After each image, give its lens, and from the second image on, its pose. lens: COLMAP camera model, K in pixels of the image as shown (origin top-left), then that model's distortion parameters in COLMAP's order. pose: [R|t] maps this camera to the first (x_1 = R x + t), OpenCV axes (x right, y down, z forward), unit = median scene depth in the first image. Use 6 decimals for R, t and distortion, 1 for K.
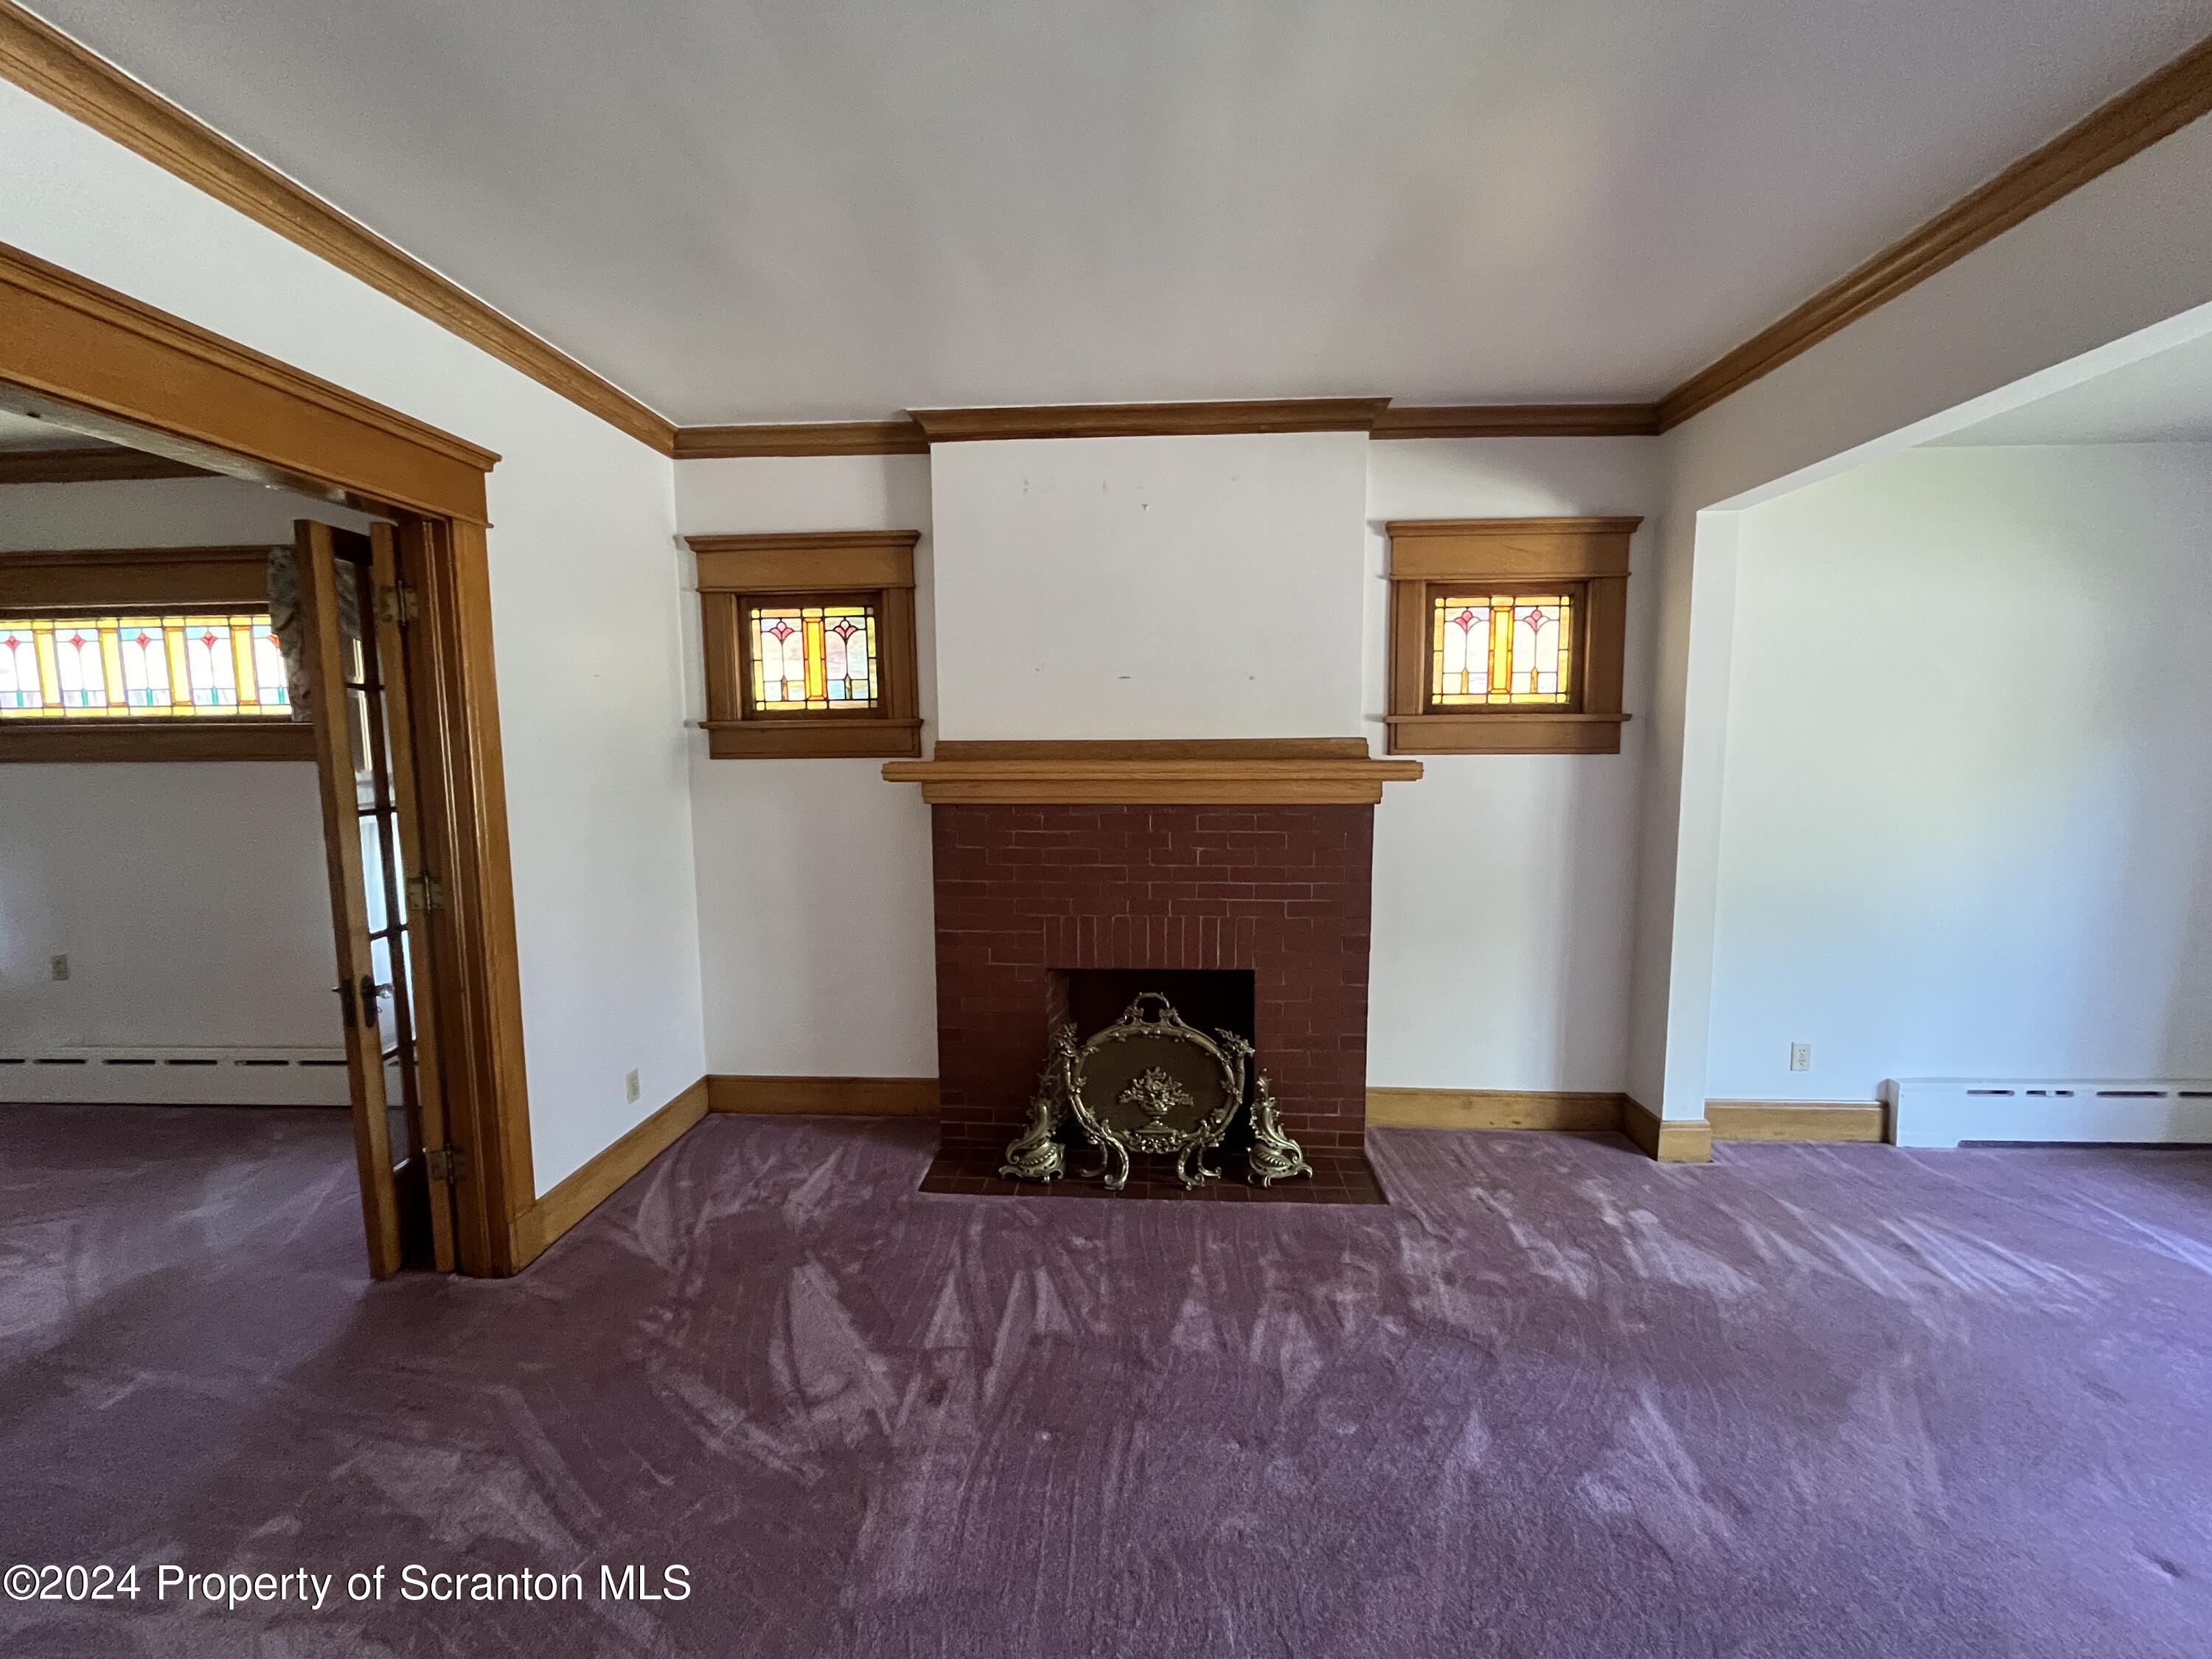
lens RADIAL K [[901.8, 0, 1102.3], [0, 901.8, 832.8], [0, 0, 1]] dist [-0.000290, -0.001193]
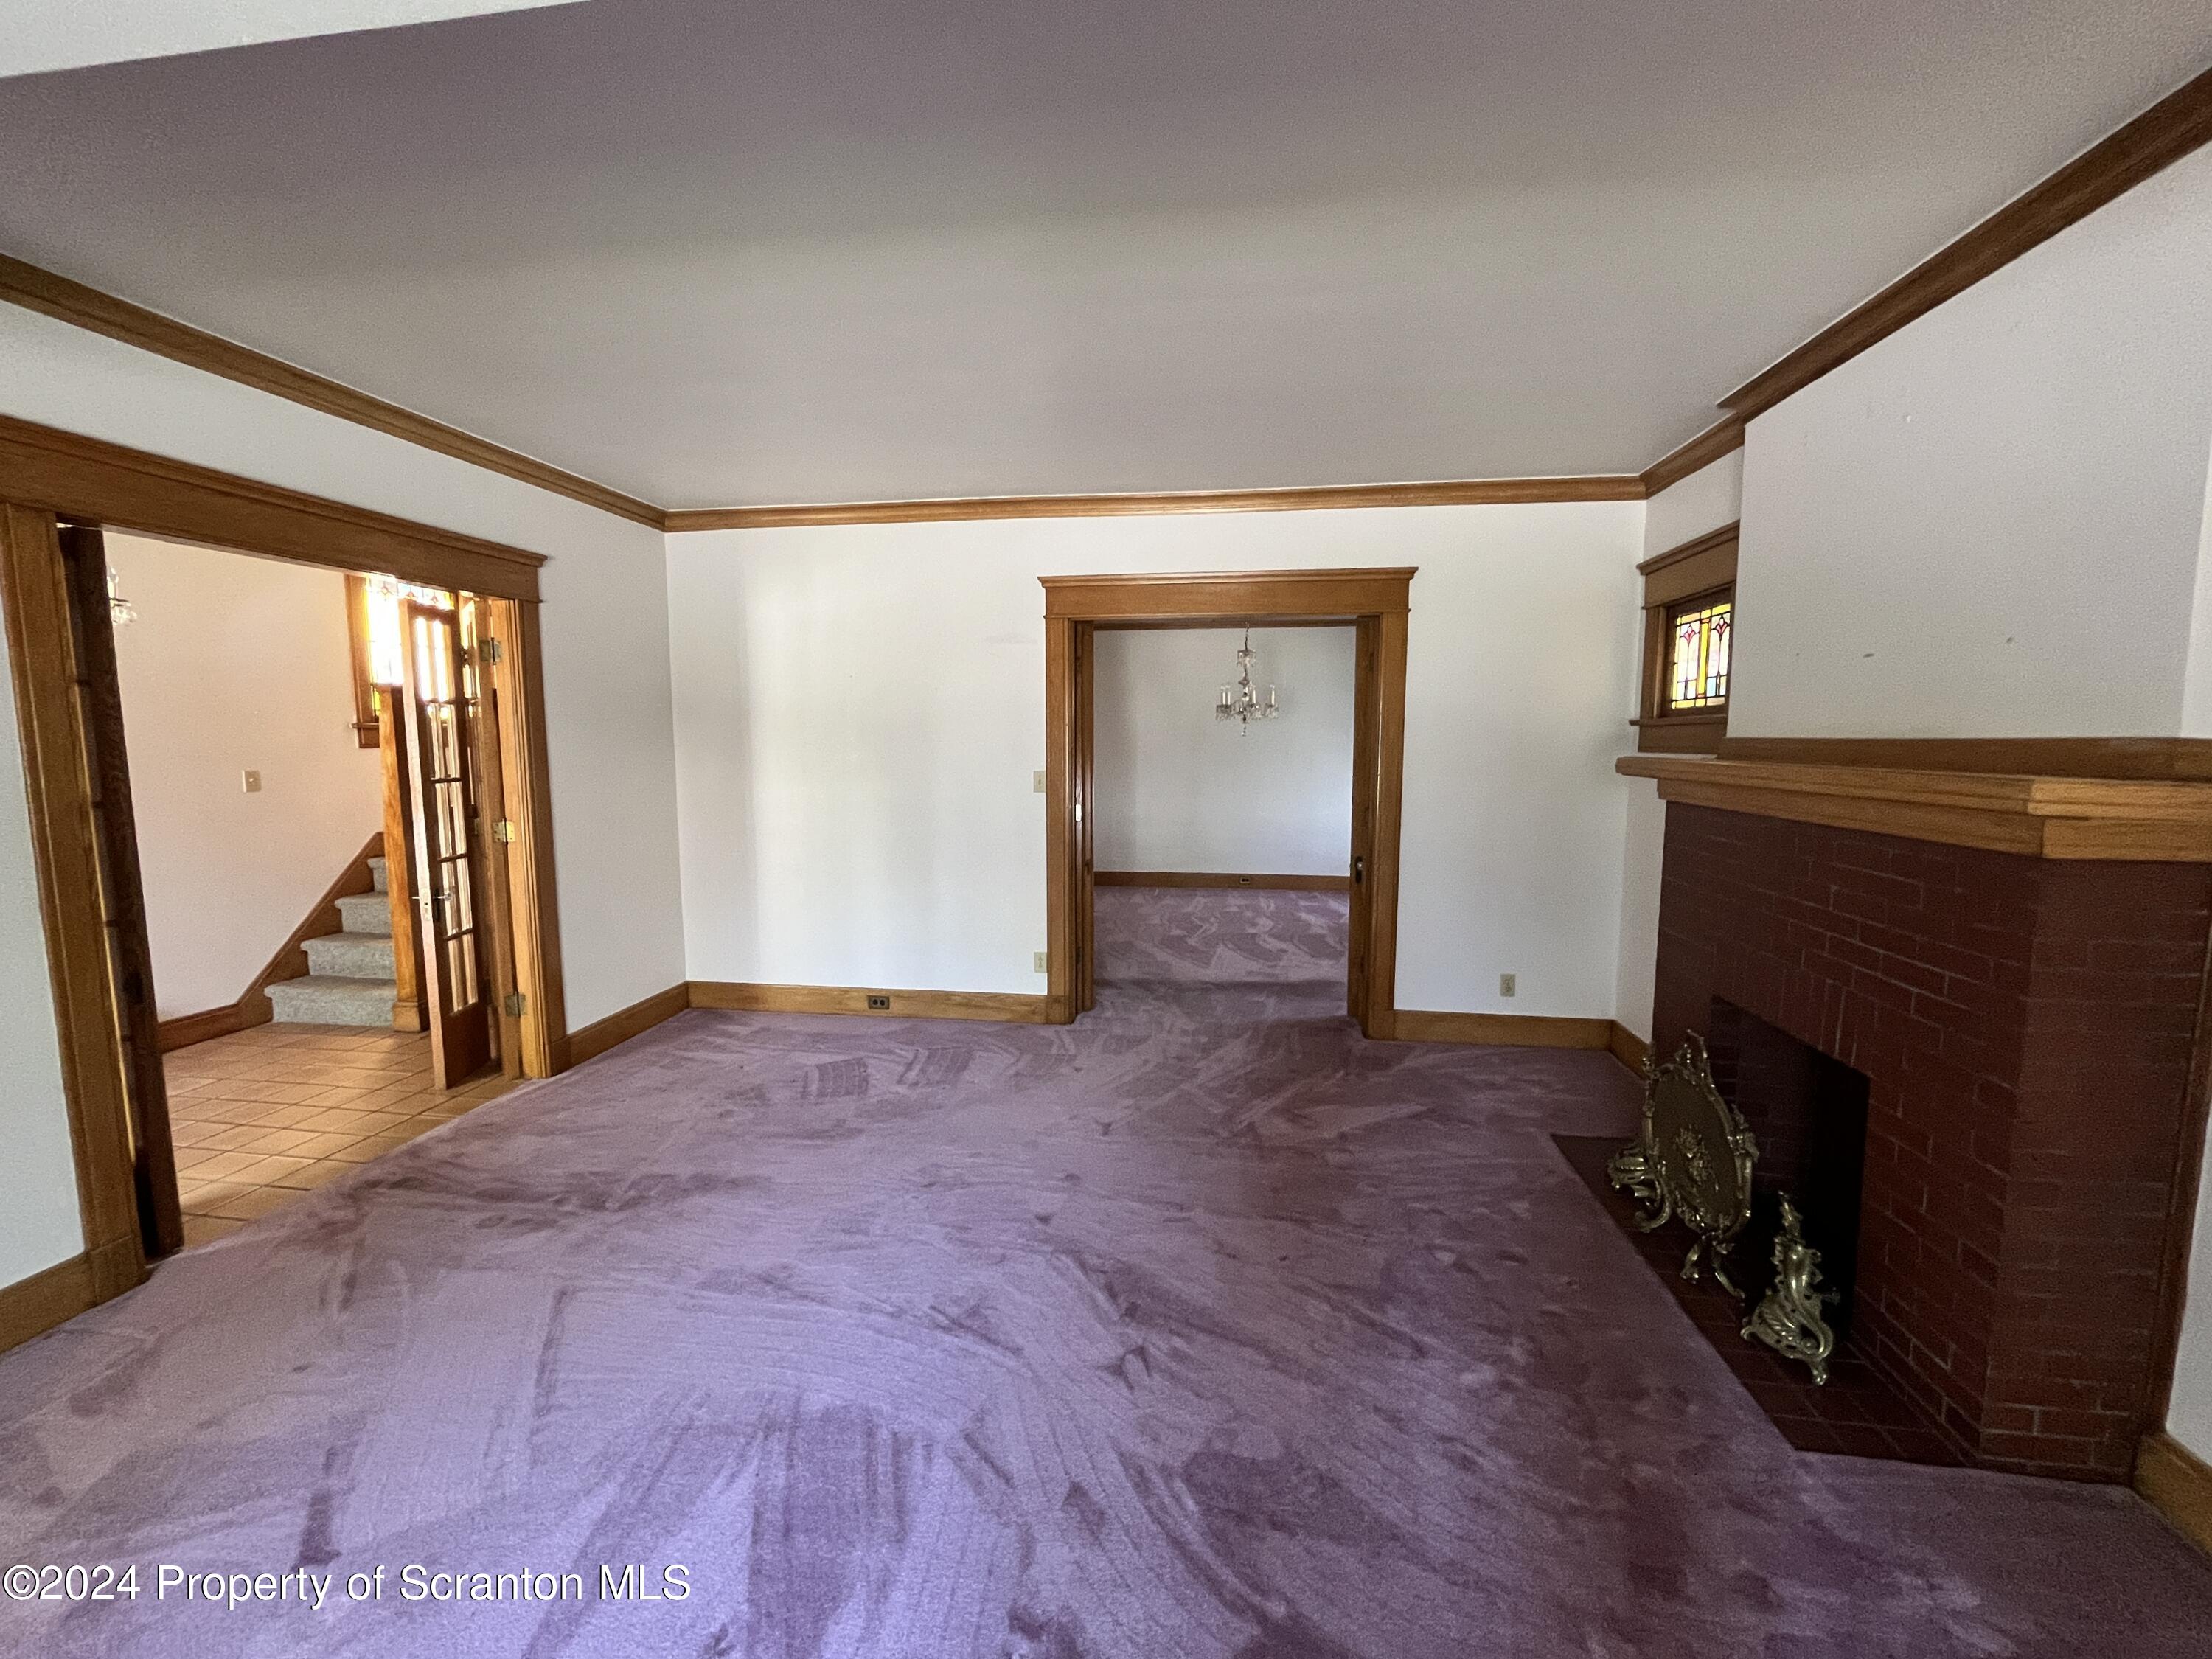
lens RADIAL K [[901.8, 0, 1101.6], [0, 901.8, 830.7], [0, 0, 1]] dist [-0.000290, -0.001193]
pose [[-0.082199, 0.110526, -0.990468, 0.872141], [-0.106024, 0.987222, 0.118963, -0.051453], [0.990960, 0.114792, -0.069431, 0.451295]]
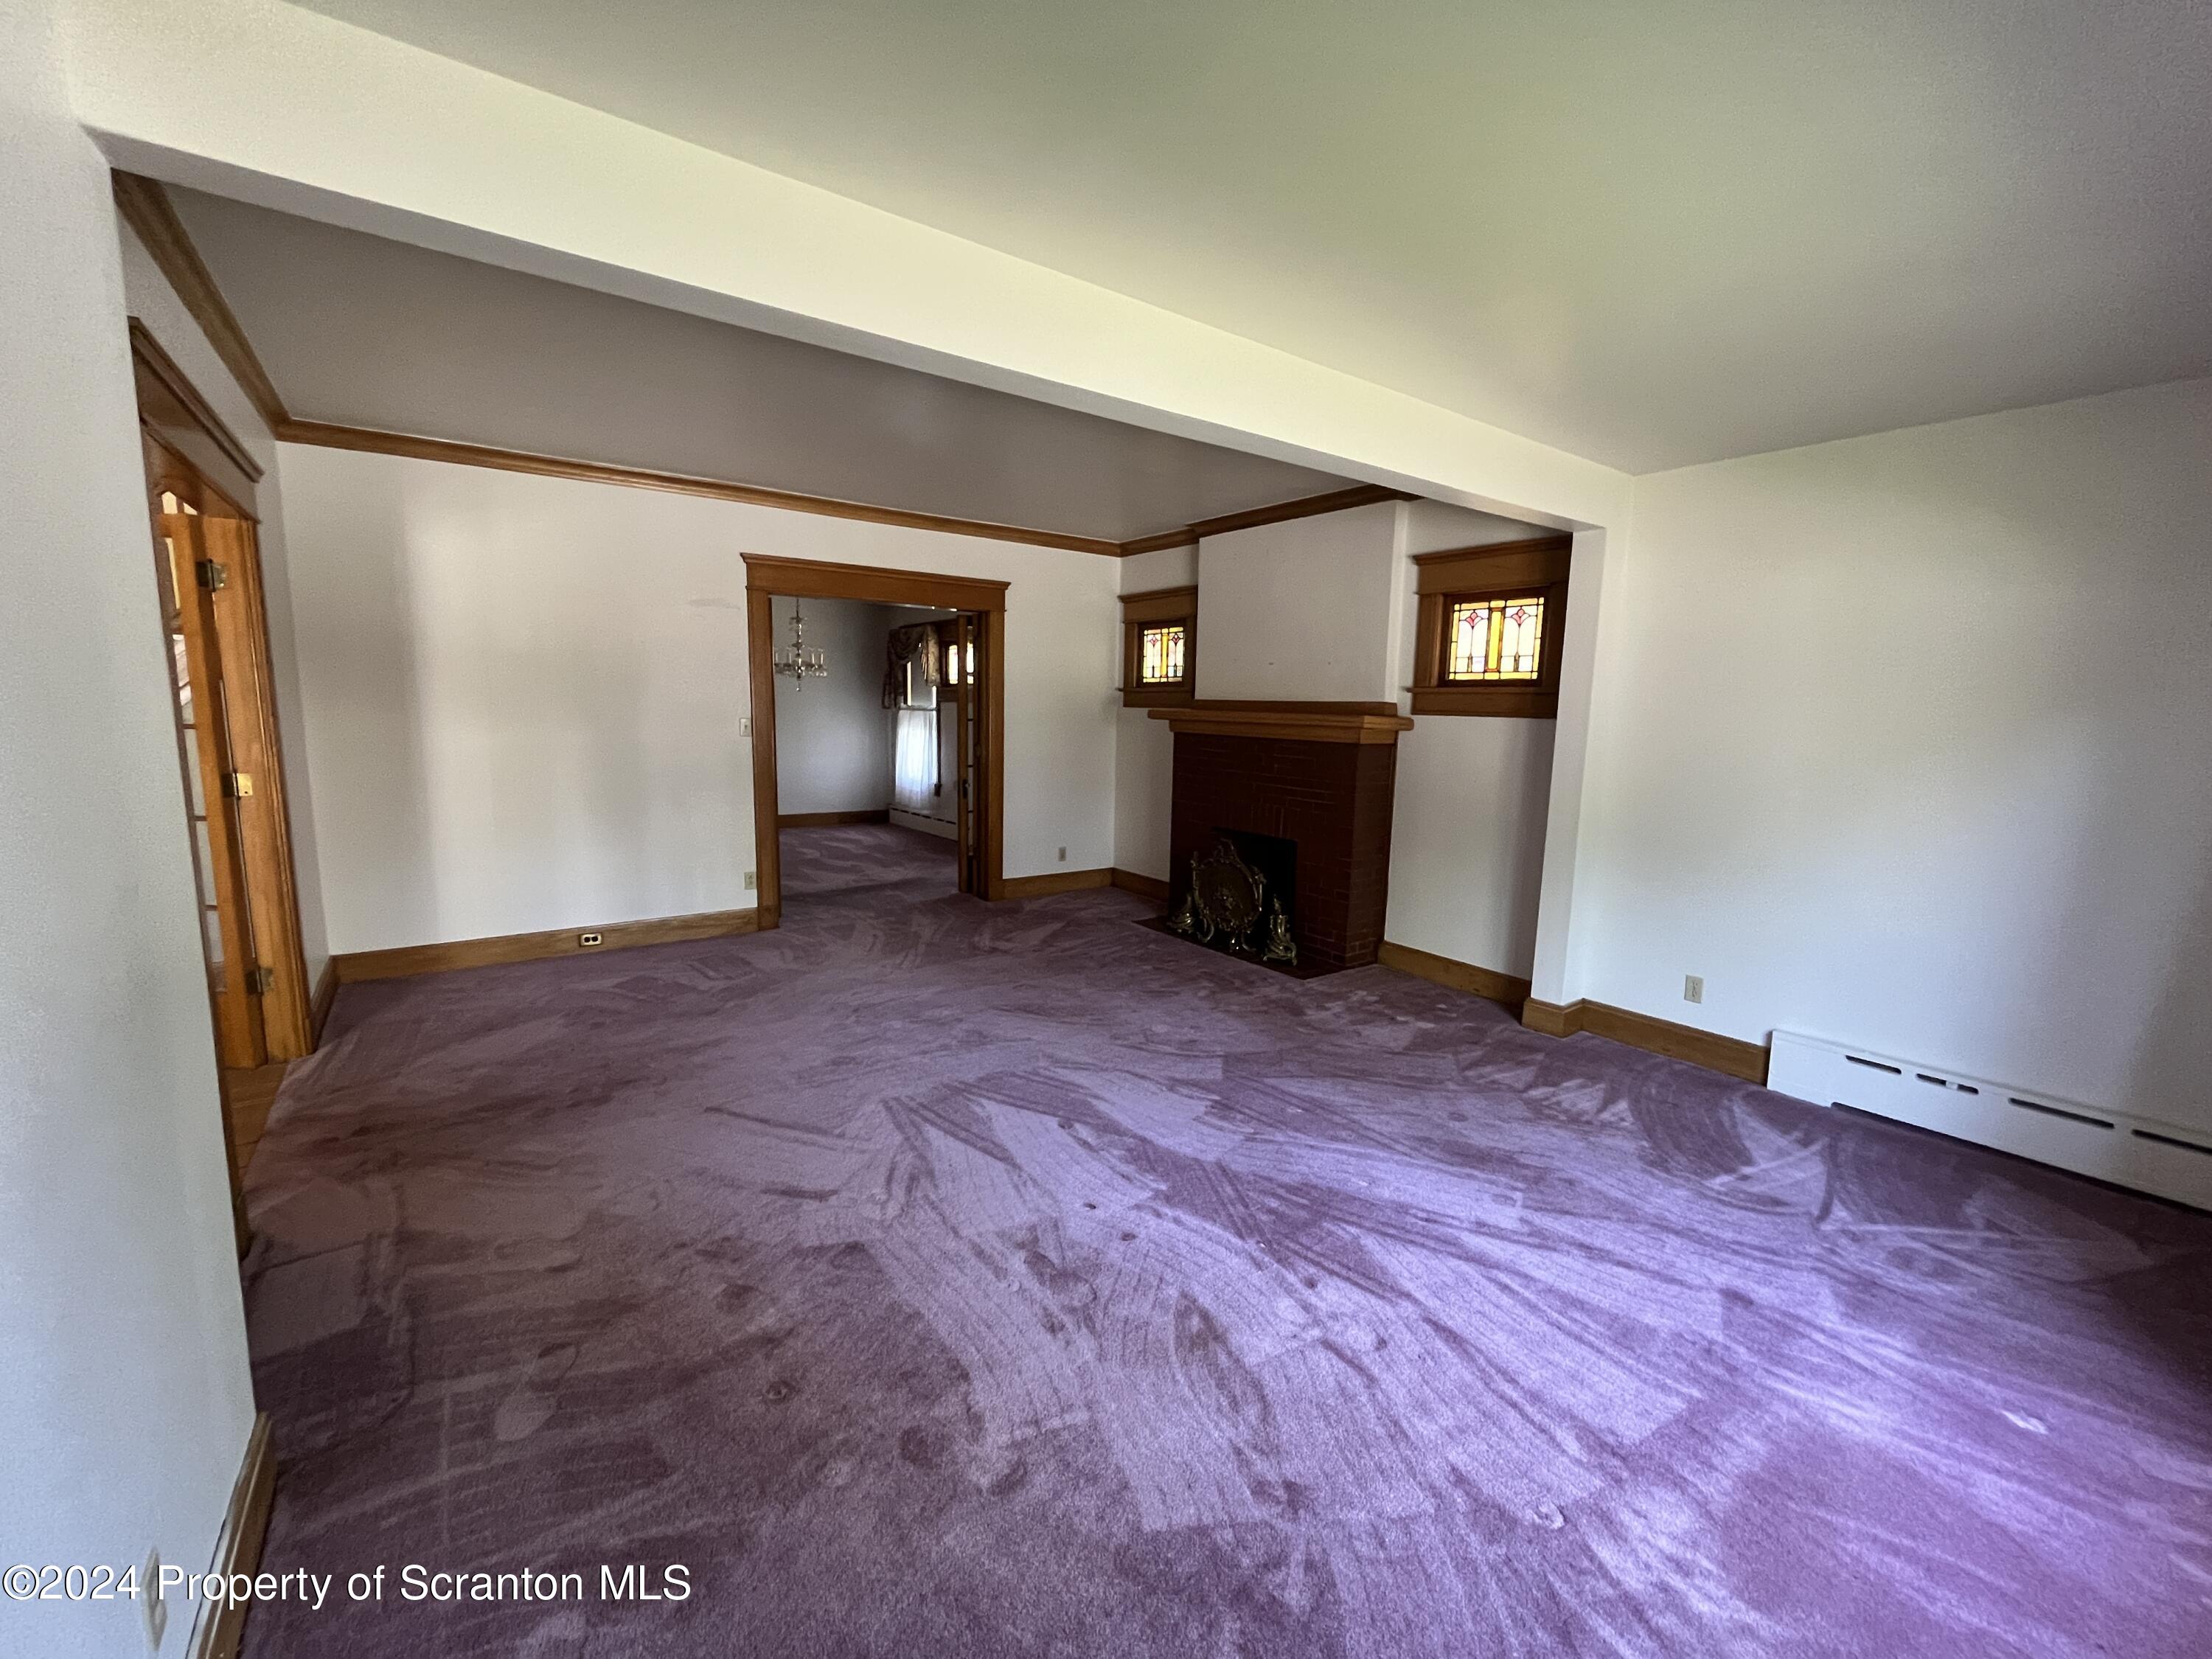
lens RADIAL K [[901.8, 0, 1099.3], [0, 901.8, 833.5], [0, 0, 1]] dist [-0.000290, -0.001193]
pose [[0.632734, 0.131799, -0.763070, 1.201644], [-0.107055, 0.990835, 0.082370, 0.040499], [0.766933, 0.029572, 0.641045, -0.338121]]
